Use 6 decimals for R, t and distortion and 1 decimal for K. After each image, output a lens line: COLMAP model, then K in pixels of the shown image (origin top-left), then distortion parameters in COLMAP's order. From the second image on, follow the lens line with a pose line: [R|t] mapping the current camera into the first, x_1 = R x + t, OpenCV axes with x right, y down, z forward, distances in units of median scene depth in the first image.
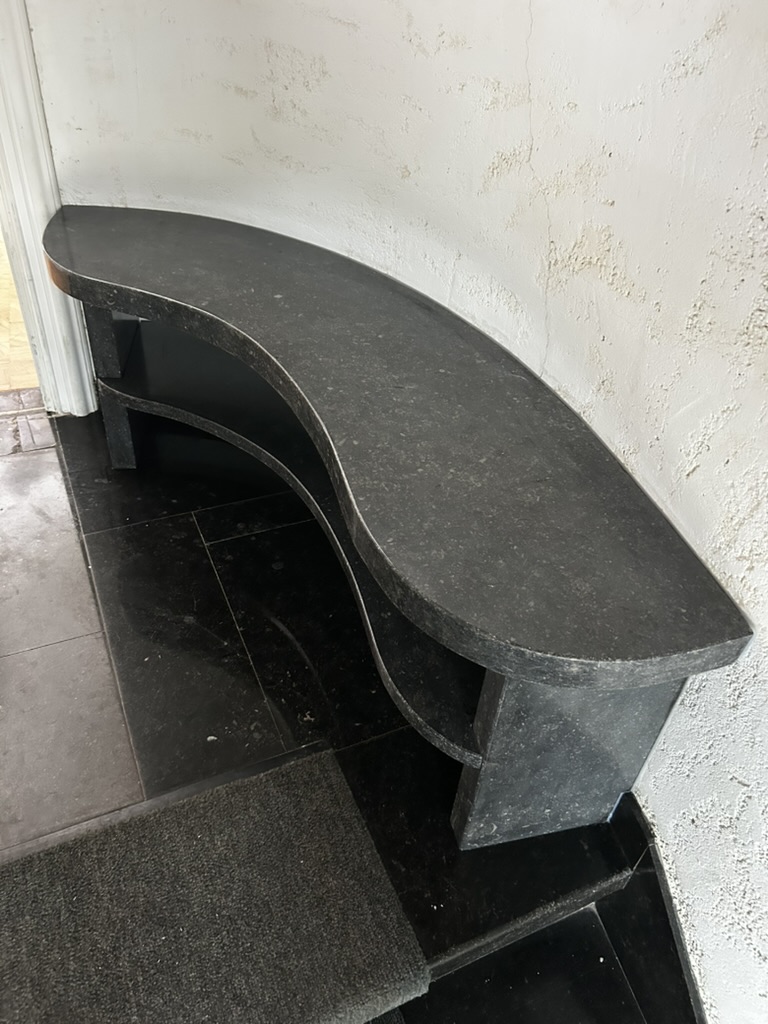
lens RADIAL K [[779.4, 0, 394.0], [0, 779.4, 520.5], [0, 0, 1]] dist [0.040212, -0.044079]
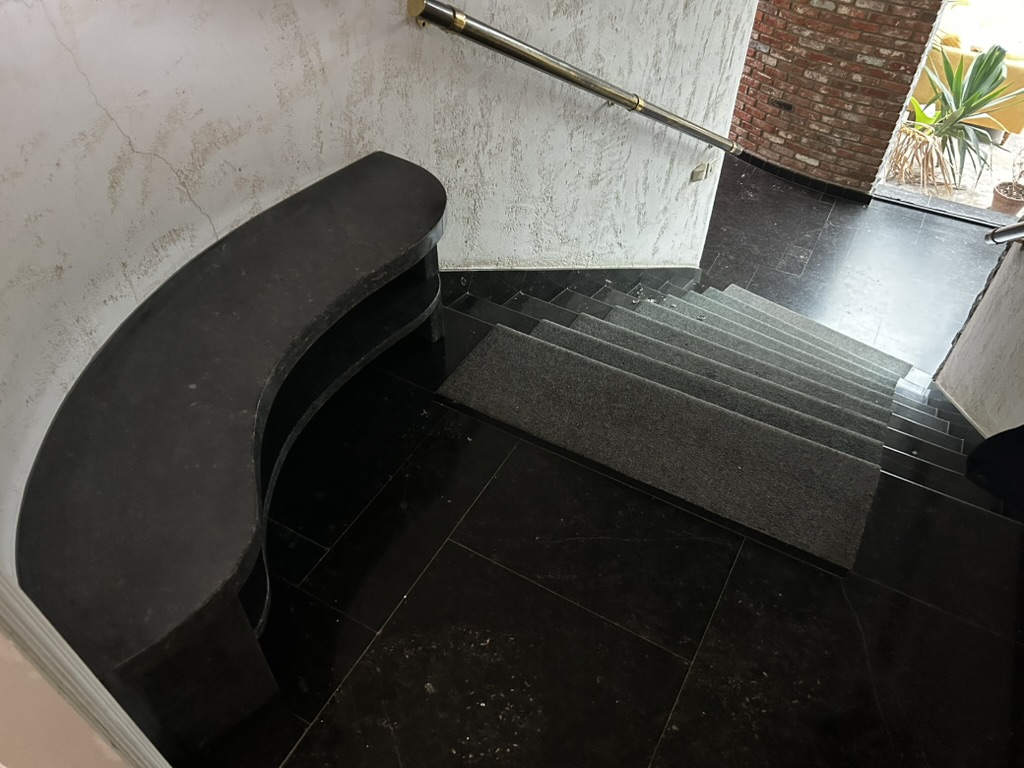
lens RADIAL K [[769.0, 0, 504.6], [0, 769.0, 388.4], [0, 0, 1]] dist [0.039146, -0.037802]
pose [[-0.581579, -0.629772, 0.514931, -1.101448], [0.492818, 0.230858, 0.838949, -1.124497], [-0.647222, 0.741682, 0.176100, 0.627451]]
